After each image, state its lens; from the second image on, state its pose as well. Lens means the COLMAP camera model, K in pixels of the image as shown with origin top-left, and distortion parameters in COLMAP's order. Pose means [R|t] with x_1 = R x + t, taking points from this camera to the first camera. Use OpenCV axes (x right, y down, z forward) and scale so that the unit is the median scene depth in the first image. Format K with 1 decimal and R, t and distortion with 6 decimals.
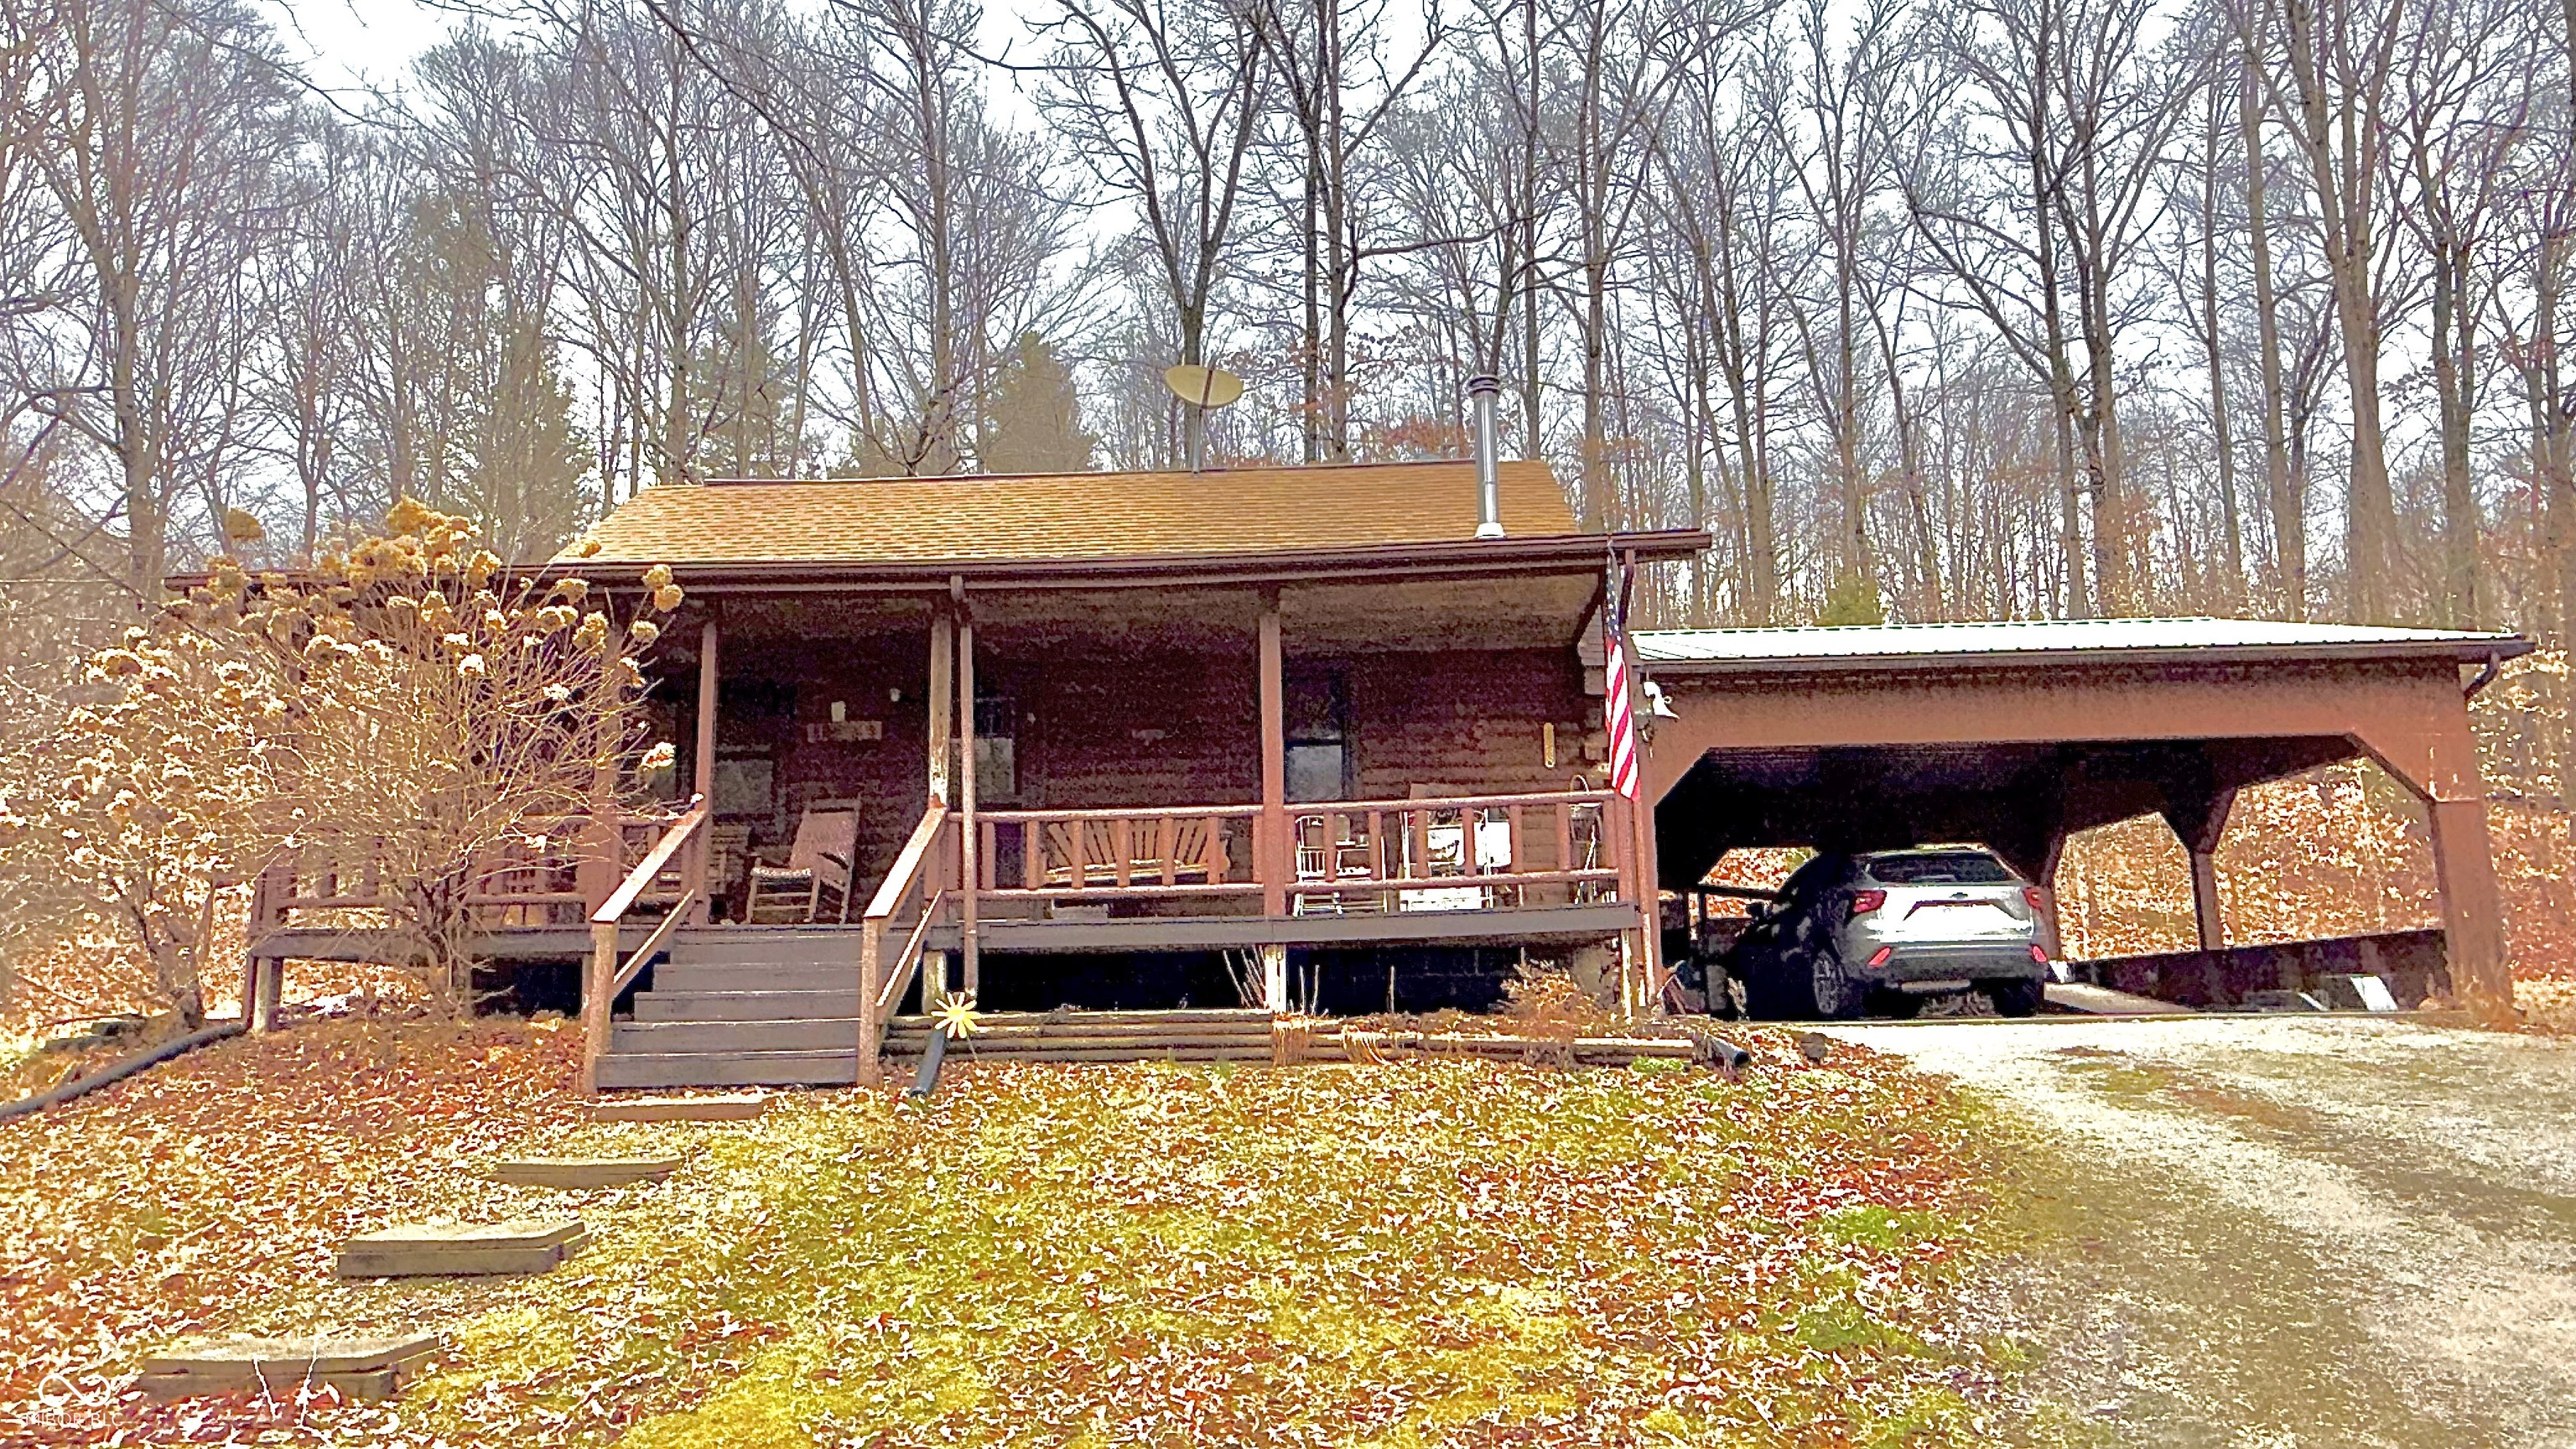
lens RADIAL K [[1603.3, 0, 1288.6], [0, 1603.3, 726.0], [0, 0, 1]] dist [0.013692, 0.001229]
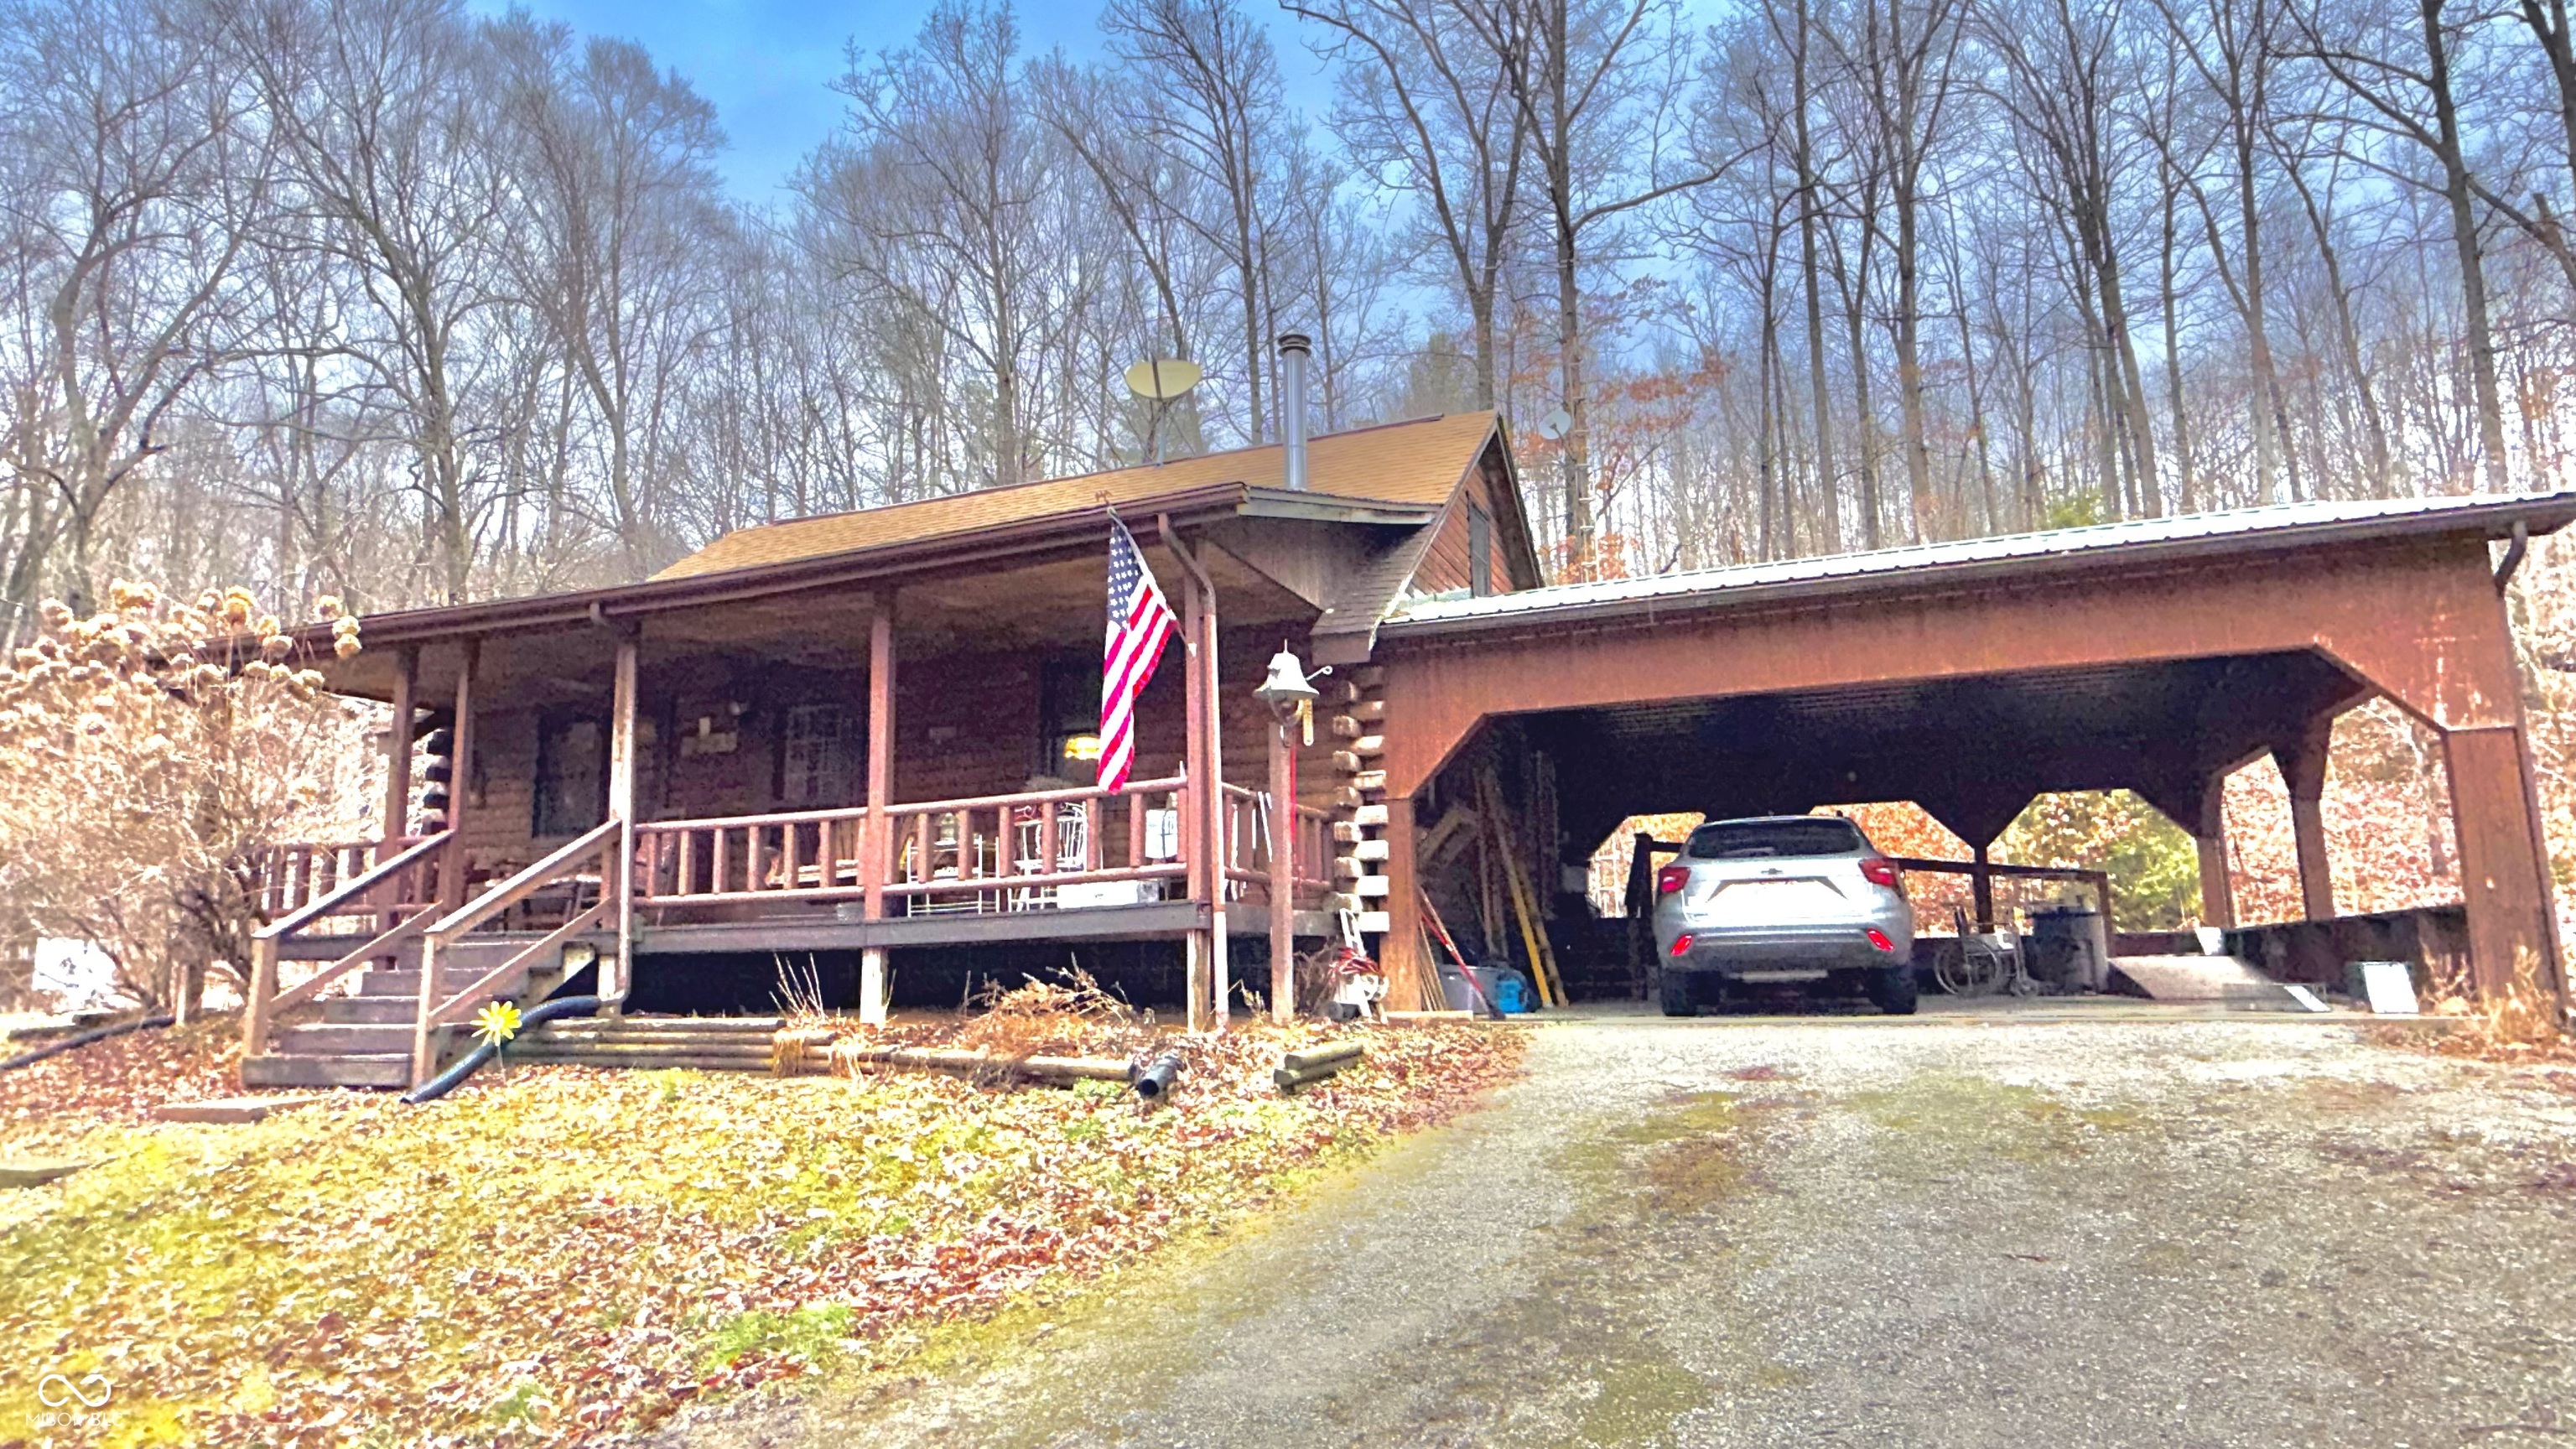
lens RADIAL K [[1461.2, 0, 1285.8], [0, 1461.2, 722.8], [0, 0, 1]] dist [0.005920, -0.000973]
pose [[0.940159, -0.055218, -0.336233, 0.444388], [0.062102, 0.998022, 0.009748, 0.003763], [0.335030, -0.030046, 0.941728, 0.195111]]
